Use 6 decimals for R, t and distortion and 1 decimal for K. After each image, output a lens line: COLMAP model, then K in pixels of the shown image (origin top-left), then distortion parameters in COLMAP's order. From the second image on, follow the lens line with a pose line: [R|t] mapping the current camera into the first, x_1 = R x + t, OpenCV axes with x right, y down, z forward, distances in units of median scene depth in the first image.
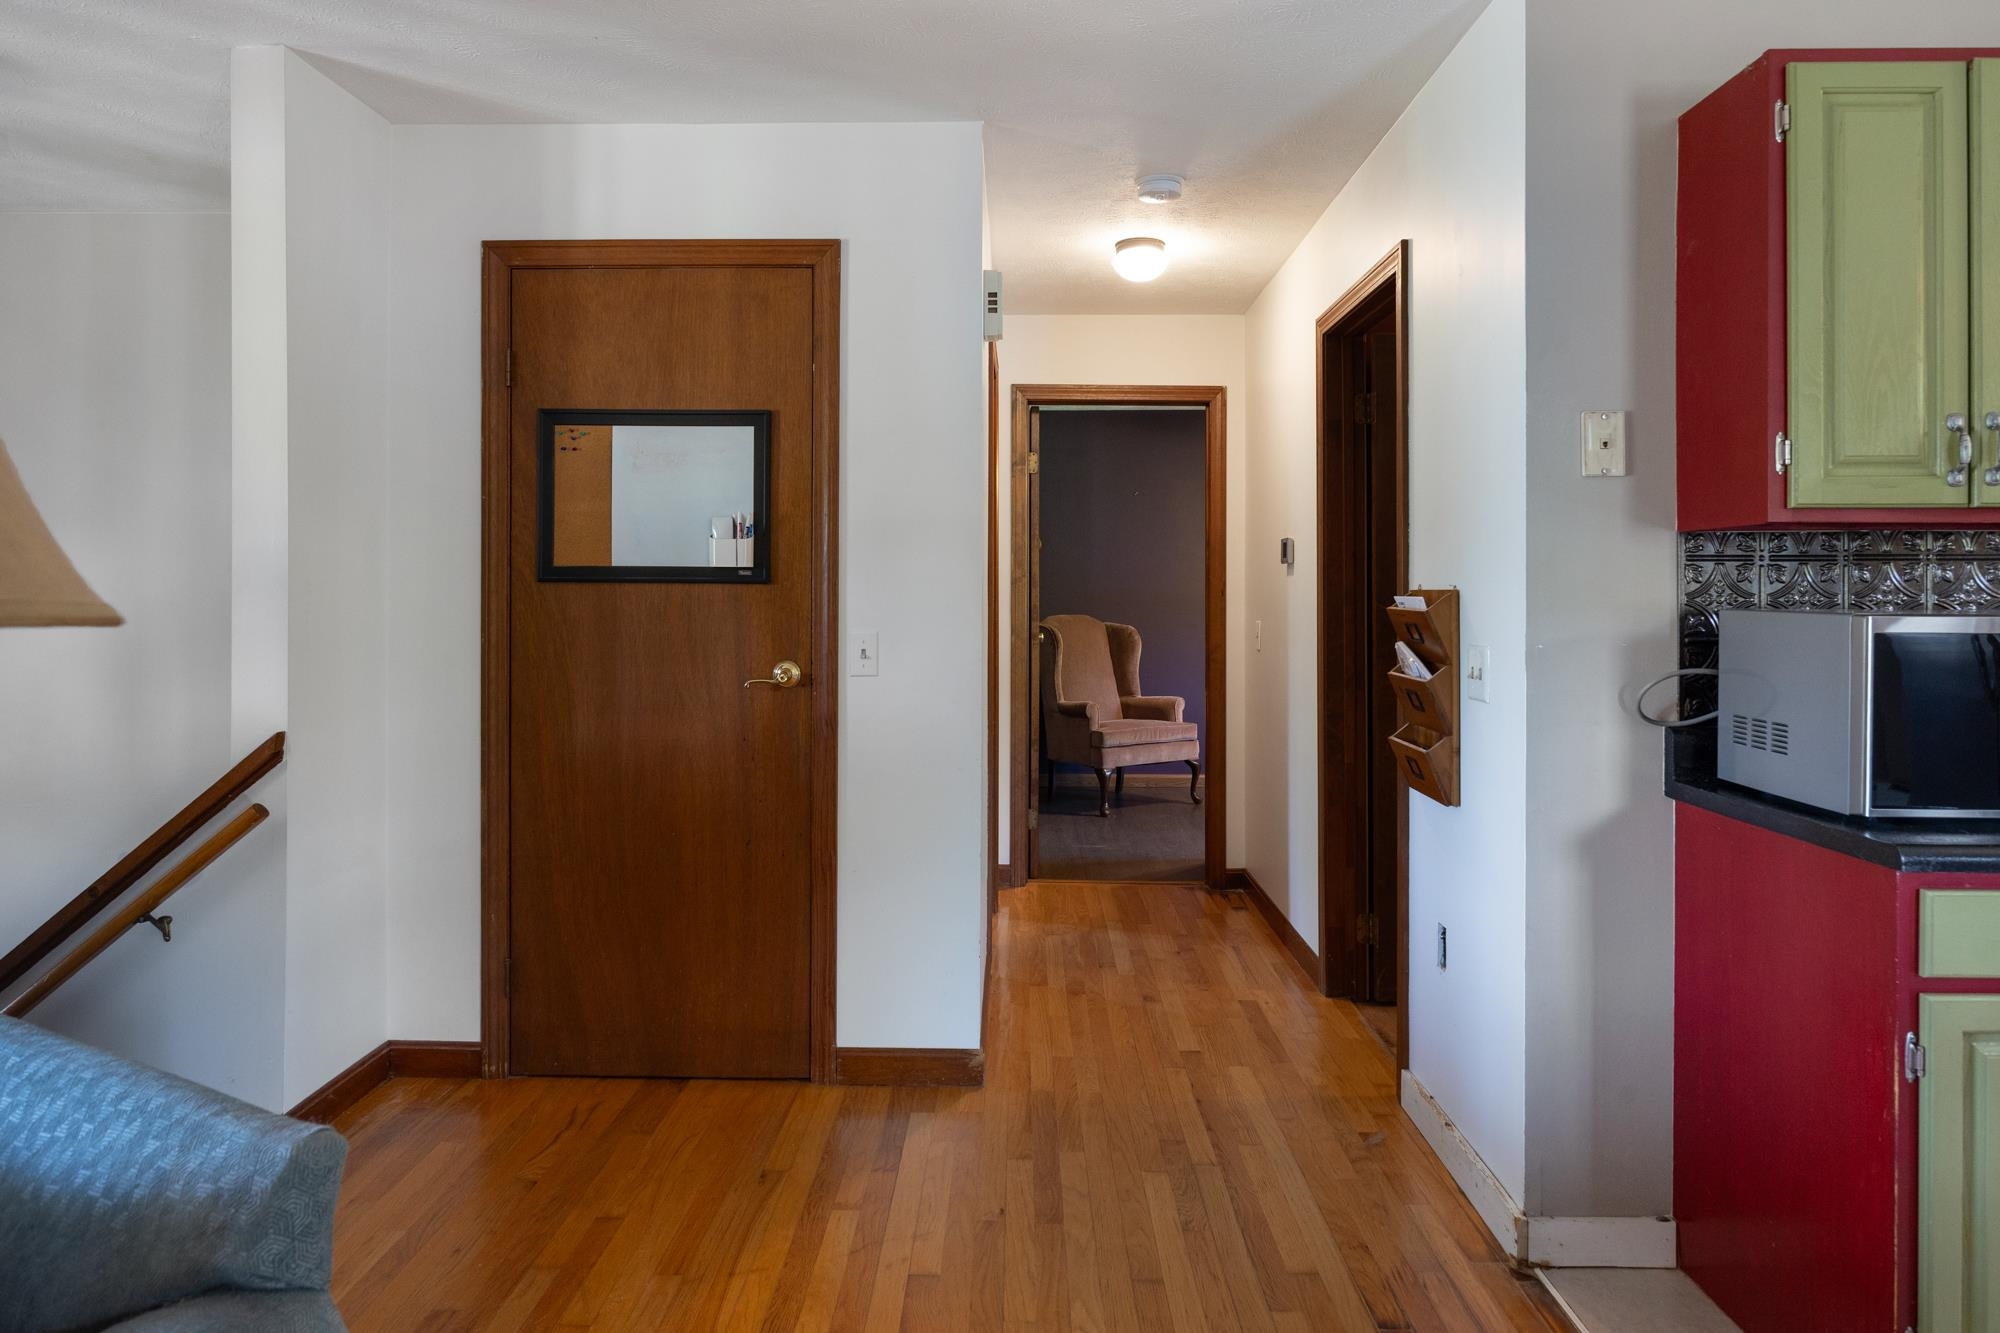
lens RADIAL K [[1277.3, 0, 995.5], [0, 1277.3, 595.2], [0, 0, 1]] dist [-0.010321, 0.003009]
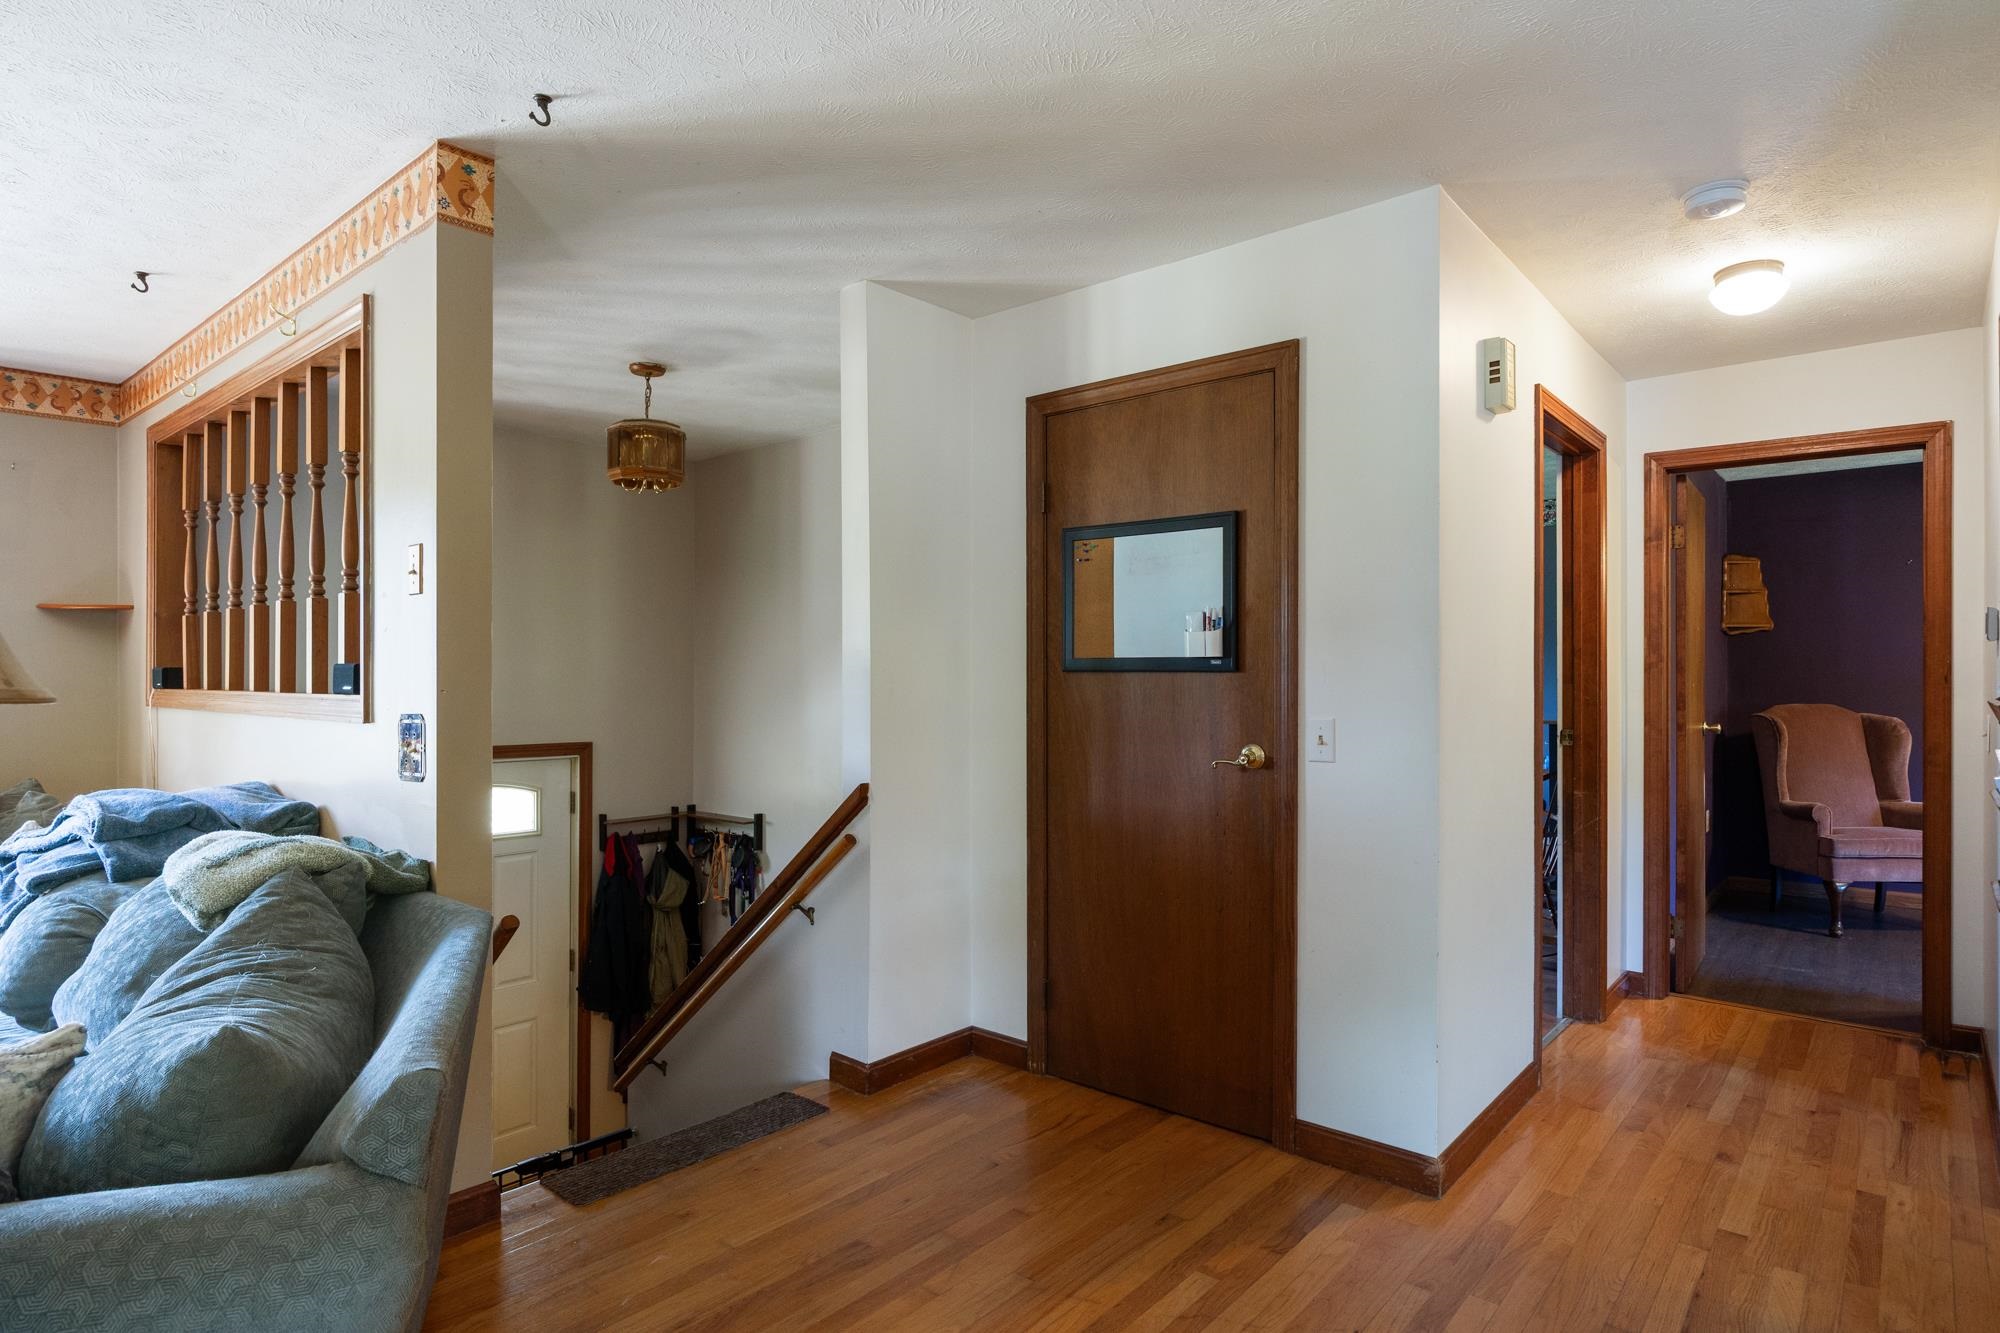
lens RADIAL K [[1074.5, 0, 995.8], [0, 1074.5, 684.0], [0, 0, 1]] dist [-0.000704, -0.001749]
pose [[0.773809, -0.000119, -0.633419, 0.238411], [0.001206, 0.999998, 0.001286, -0.000168], [0.633418, -0.001759, 0.773808, 0.169023]]
